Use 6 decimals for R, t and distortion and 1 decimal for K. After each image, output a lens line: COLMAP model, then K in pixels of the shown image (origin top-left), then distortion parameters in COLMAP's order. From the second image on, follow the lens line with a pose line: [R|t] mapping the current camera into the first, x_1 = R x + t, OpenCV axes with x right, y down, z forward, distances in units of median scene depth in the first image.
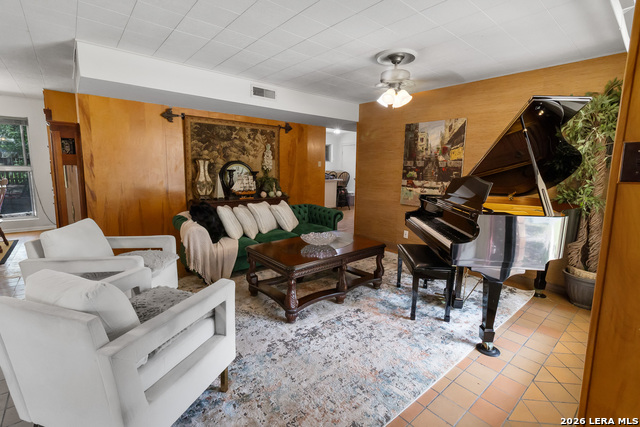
lens RADIAL K [[304.4, 0, 319.0], [0, 304.4, 209.7], [0, 0, 1]] dist [0.000508, 0.000439]
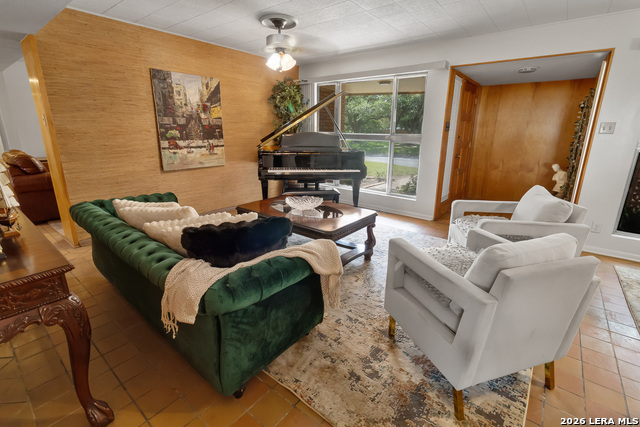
lens RADIAL K [[304.4, 0, 331.5], [0, 304.4, 210.0], [0, 0, 1]] dist [0.000508, 0.000439]
pose [[-0.228931, -0.271852, 0.934712, -0.673095], [0.121814, 0.944665, 0.304581, -0.122987], [-0.965791, 0.183589, -0.183148, 0.787104]]
